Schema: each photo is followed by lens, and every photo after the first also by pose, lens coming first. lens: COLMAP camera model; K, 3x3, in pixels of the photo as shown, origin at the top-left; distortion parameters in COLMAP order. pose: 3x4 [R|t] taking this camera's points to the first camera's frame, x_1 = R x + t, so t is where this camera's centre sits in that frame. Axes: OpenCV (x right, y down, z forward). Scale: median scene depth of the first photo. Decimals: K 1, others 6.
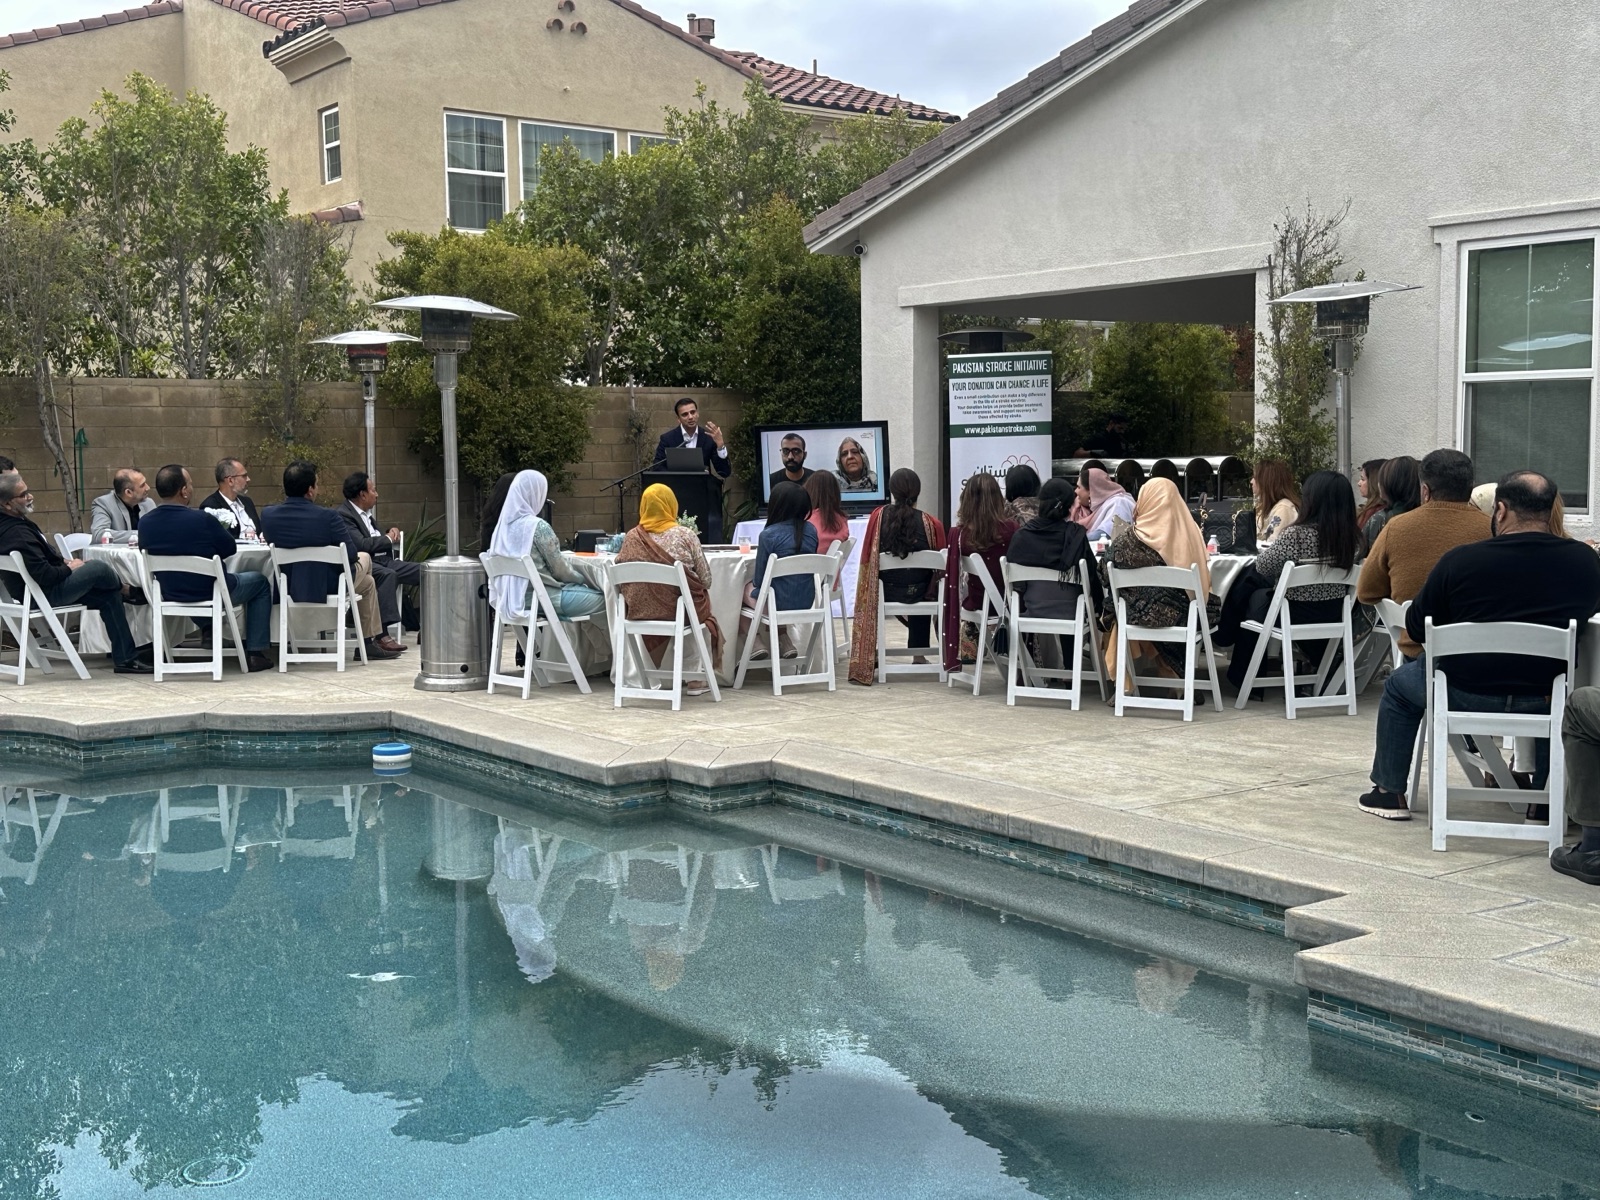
lens RADIAL K [[1830.7, 0, 800.0], [0, 1830.7, 600.0], [0, 0, 1]] dist [0.016643, 0.003346]
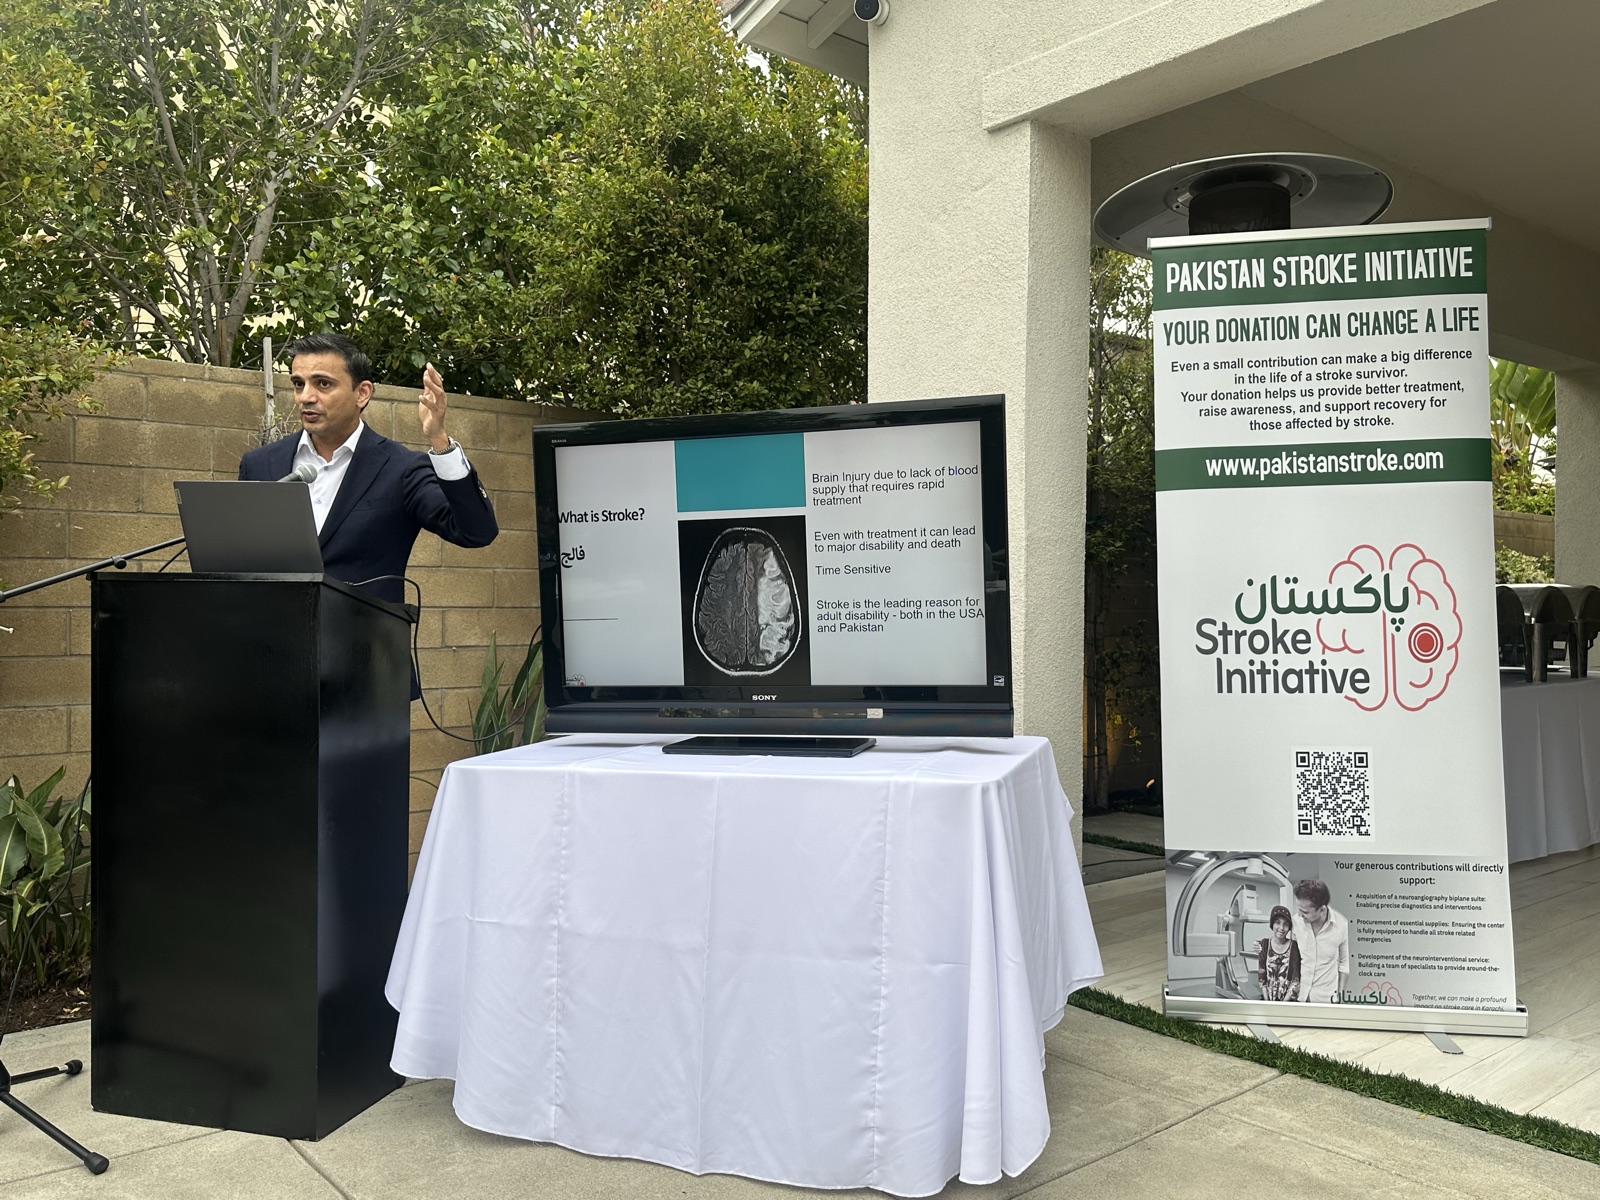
lens RADIAL K [[1268.2, 0, 800.0], [0, 1268.2, 600.0], [0, 0, 1]] dist [0.001459, 0.000509]
pose [[0.999267, 0.013581, 0.035784, 0.011443], [-0.010664, 0.996699, -0.080485, -0.050918], [-0.036759, 0.080045, 0.996113, 0.784465]]
